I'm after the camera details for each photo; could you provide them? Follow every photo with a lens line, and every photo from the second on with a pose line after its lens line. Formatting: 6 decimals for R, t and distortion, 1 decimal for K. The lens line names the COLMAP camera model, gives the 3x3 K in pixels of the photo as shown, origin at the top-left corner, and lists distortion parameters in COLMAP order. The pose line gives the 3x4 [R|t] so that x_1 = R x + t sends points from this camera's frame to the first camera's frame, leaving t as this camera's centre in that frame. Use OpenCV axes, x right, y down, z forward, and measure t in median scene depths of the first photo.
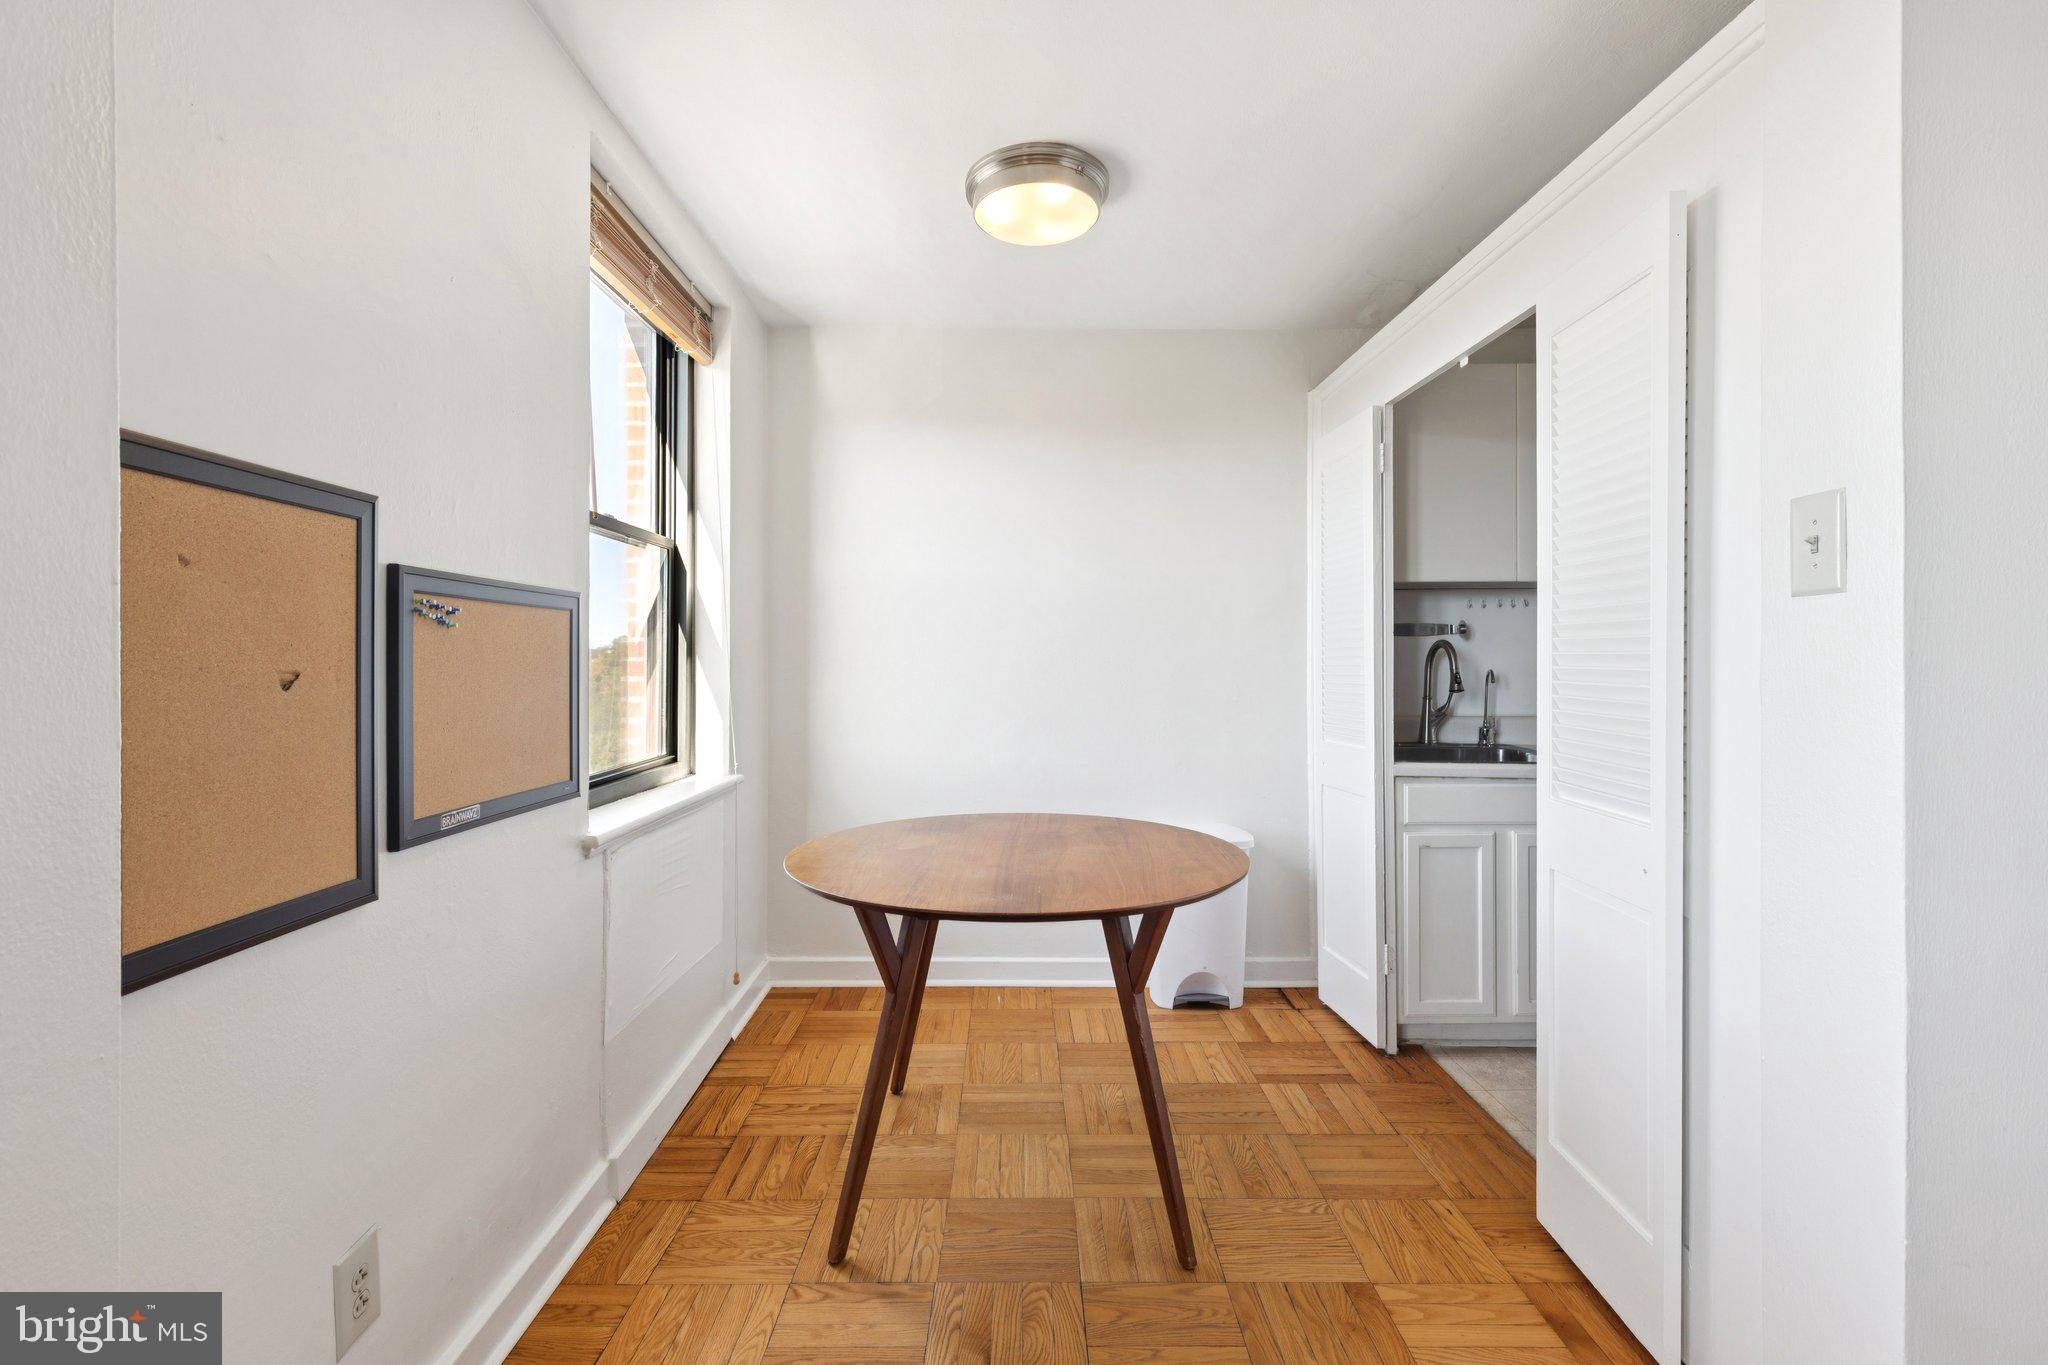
lens RADIAL K [[932.3, 0, 1010.7], [0, 932.3, 659.4], [0, 0, 1]] dist [0.005831, 0.000464]
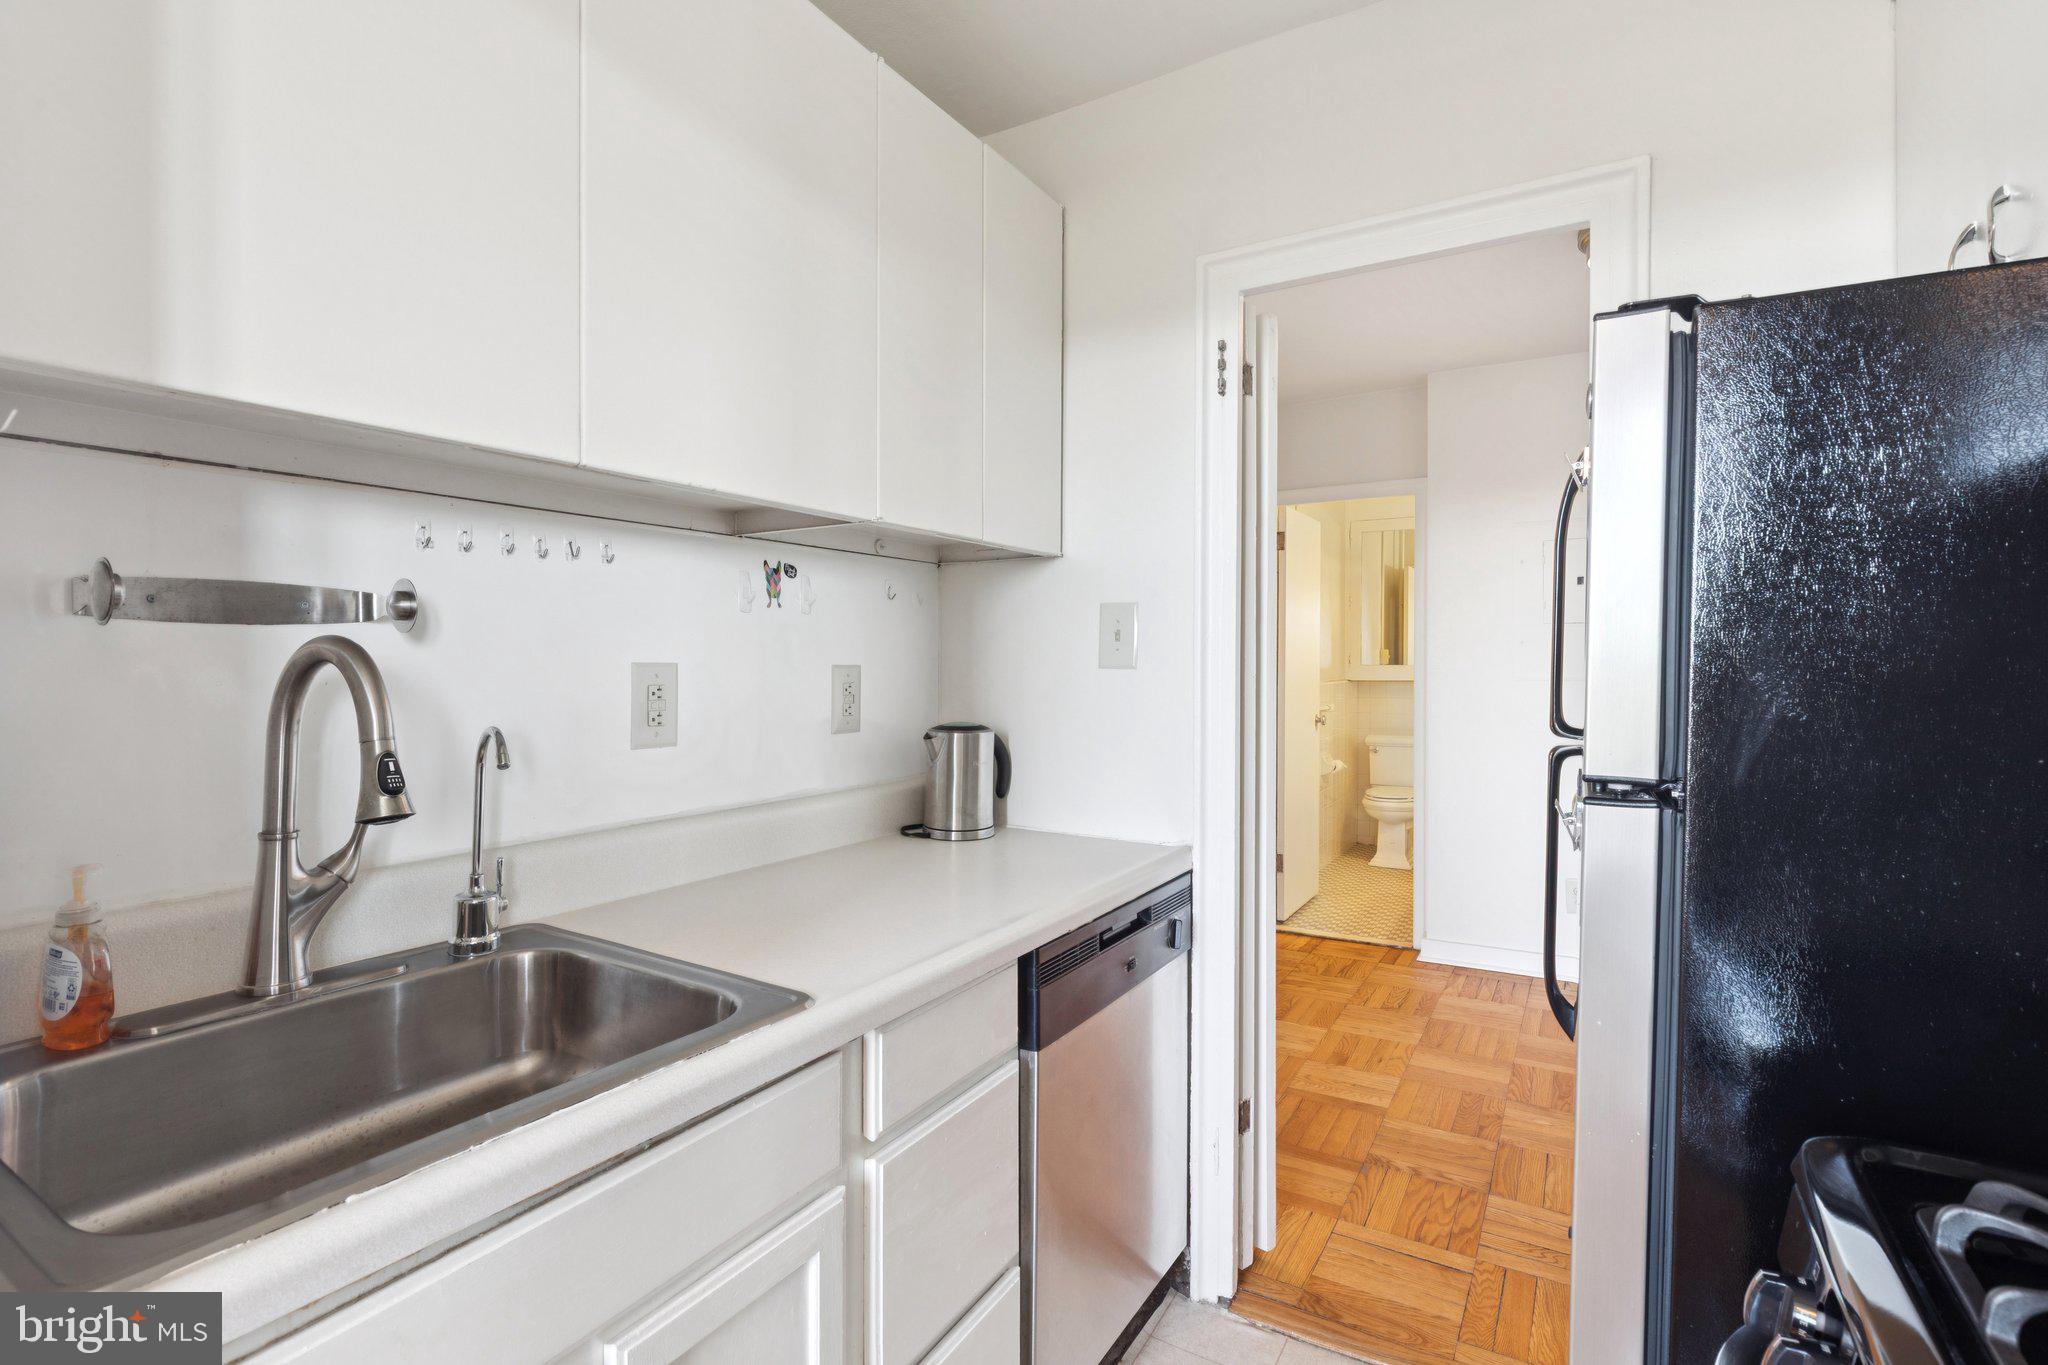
lens RADIAL K [[943.8, 0, 1017.3], [0, 943.8, 657.0], [0, 0, 1]] dist [0.000166, -0.001137]
pose [[0.512028, 0.000835, 0.858968, 0.377088], [0.004017, 0.999986, -0.003366, -0.015498], [-0.858959, 0.005174, 0.512018, 0.785863]]
